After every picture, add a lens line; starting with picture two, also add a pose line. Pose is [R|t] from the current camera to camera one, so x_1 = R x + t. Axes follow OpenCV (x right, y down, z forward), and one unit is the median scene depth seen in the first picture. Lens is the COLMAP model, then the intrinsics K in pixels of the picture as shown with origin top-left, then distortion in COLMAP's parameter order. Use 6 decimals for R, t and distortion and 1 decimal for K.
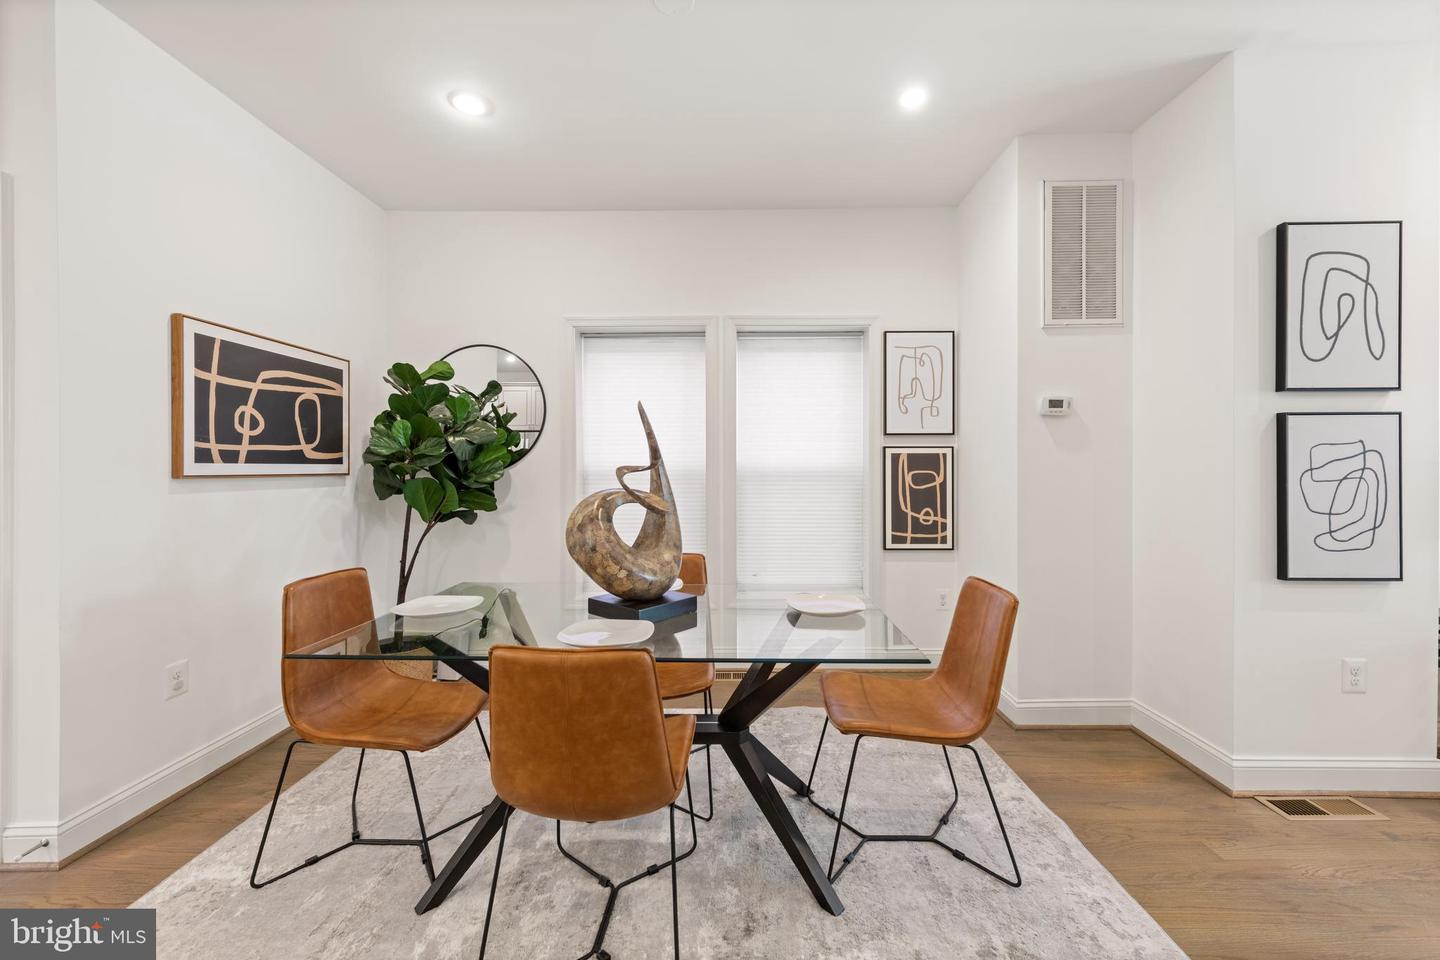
lens RADIAL K [[566.6, 0, 726.4], [0, 566.6, 470.1], [0, 0, 1]] dist [0.013133, -0.003263]
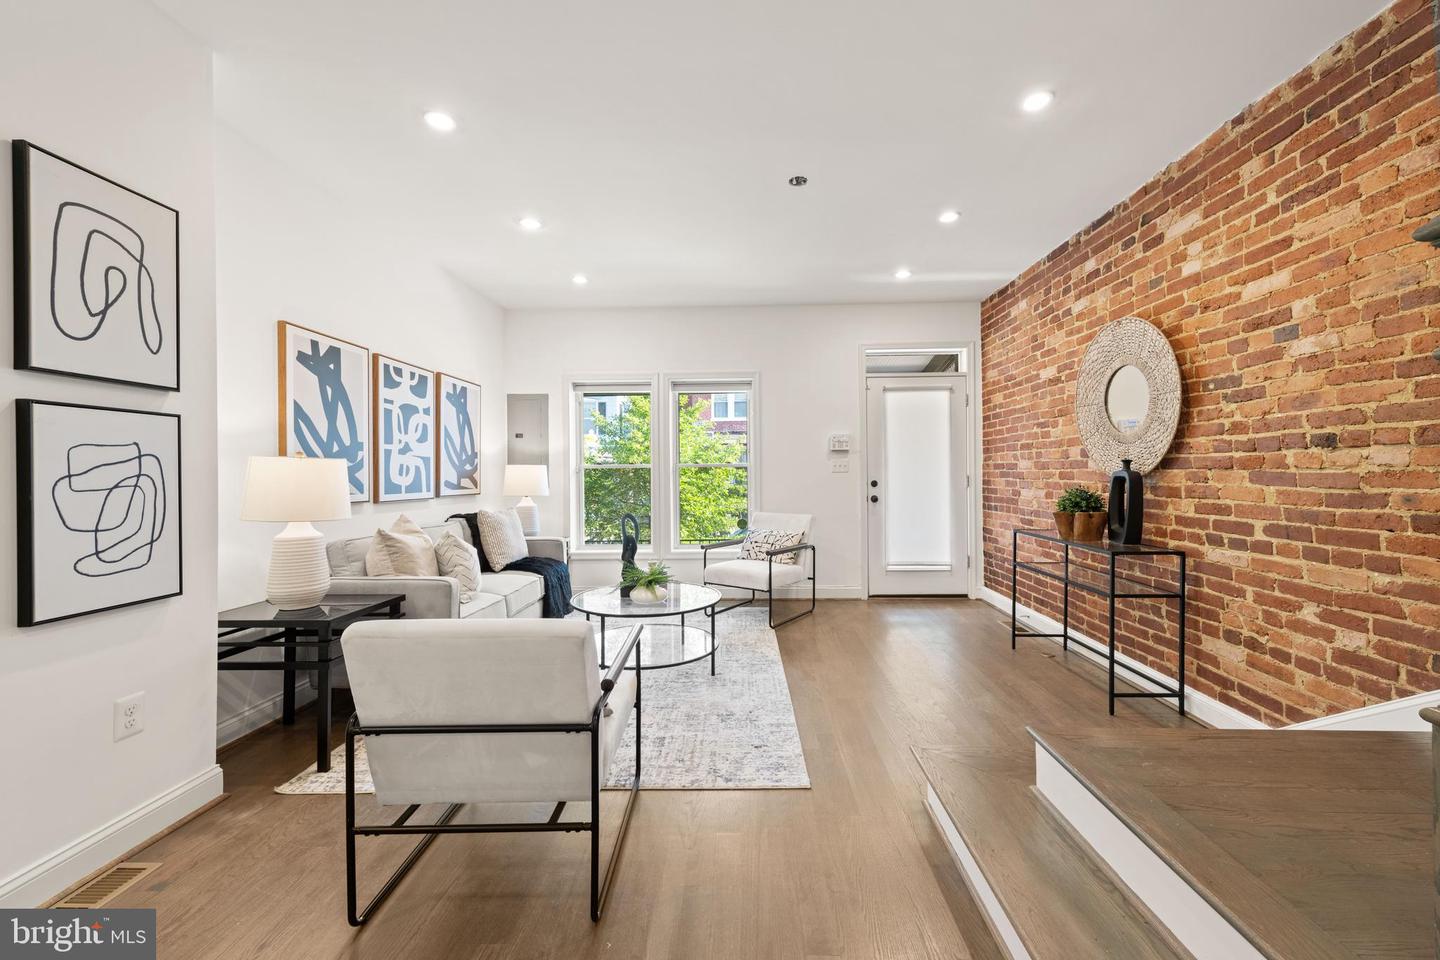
lens RADIAL K [[566.6, 0, 734.9], [0, 566.6, 474.2], [0, 0, 1]] dist [0.013133, -0.003263]
pose [[0.007947, 0.002005, 0.999966, 0.222310], [0.006859, 0.999974, -0.002060, 0.003707], [-0.999945, 0.006875, 0.007933, 0.075613]]
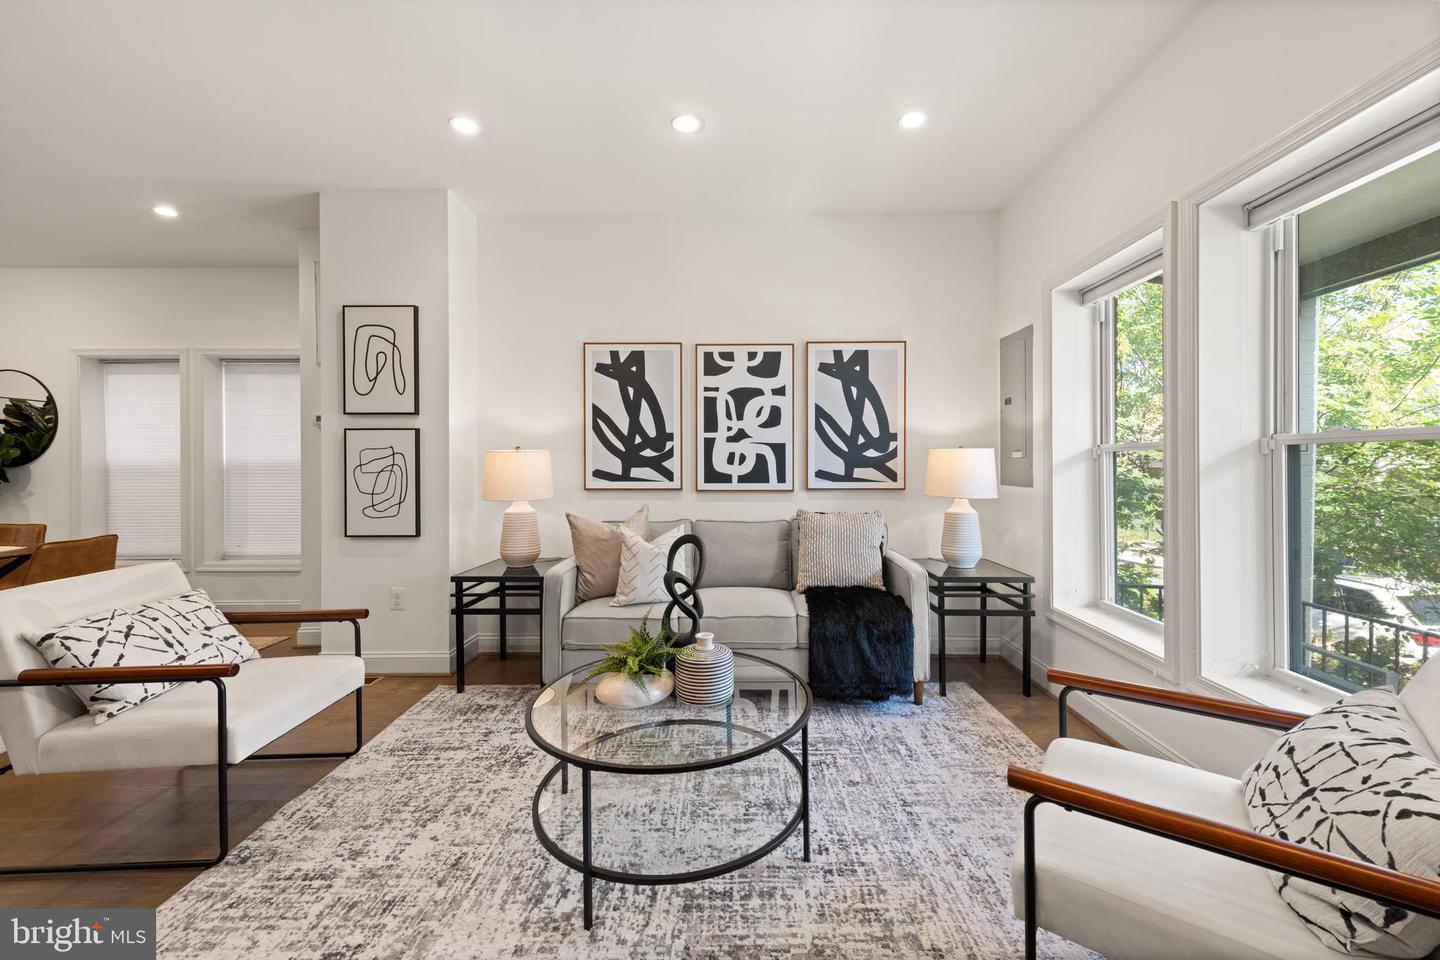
lens RADIAL K [[566.6, 0, 739.9], [0, 566.6, 464.2], [0, 0, 1]] dist [0.013133, -0.003263]
pose [[0.999978, -0.000776, 0.006636, 1.846637], [0.000781, 0.999999, -0.000872, -0.001565], [-0.006635, 0.000877, 0.999978, -0.496480]]
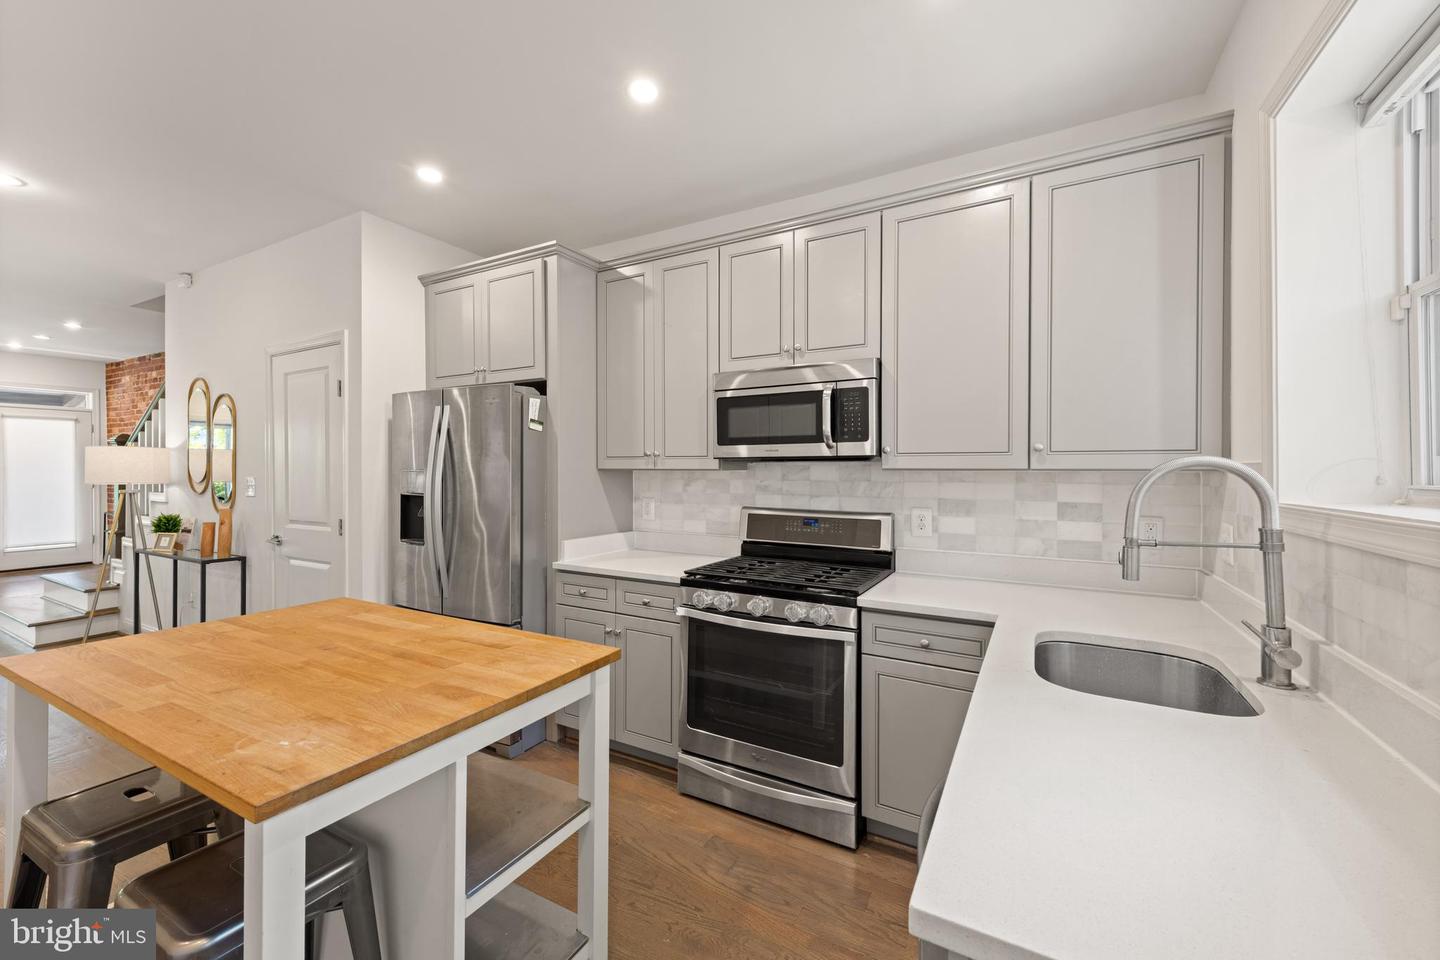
lens RADIAL K [[566.6, 0, 725.8], [0, 566.6, 470.7], [0, 0, 1]] dist [0.013133, -0.003263]
pose [[-0.883683, -0.002544, 0.468079, -2.370943], [-0.000829, 0.999992, 0.003870, -0.060801], [-0.468085, 0.003032, -0.883678, 0.394690]]
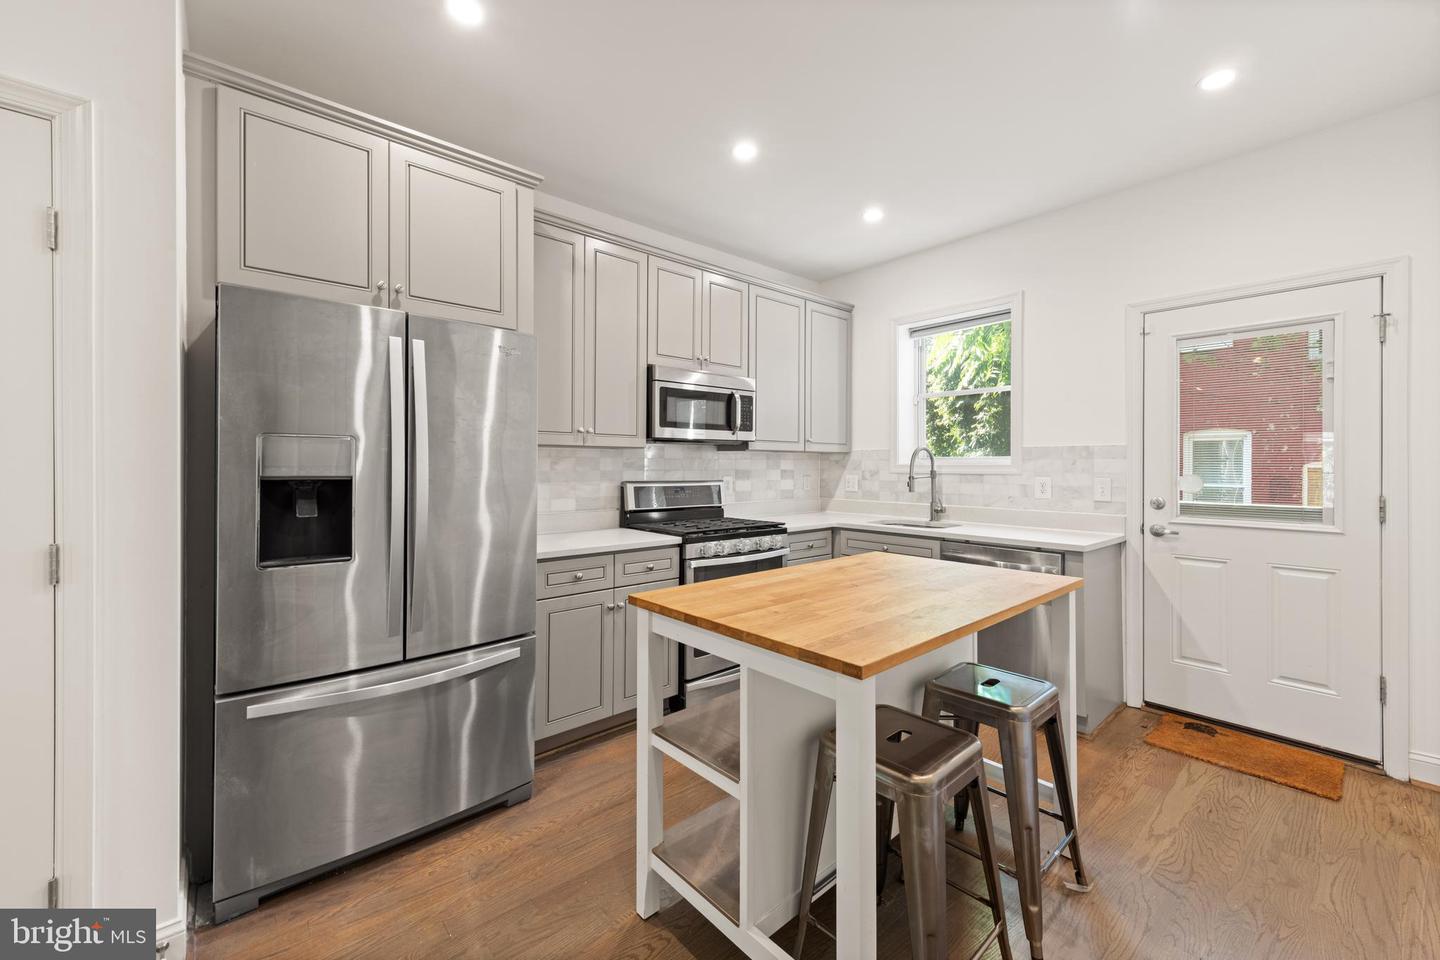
lens RADIAL K [[566.6, 0, 721.0], [0, 566.6, 462.4], [0, 0, 1]] dist [0.013133, -0.003263]
pose [[-0.742883, -0.004656, -0.669405, -1.000930], [-0.004958, 0.999987, -0.001454, -0.021405], [0.669403, 0.002239, -0.742896, 0.487525]]
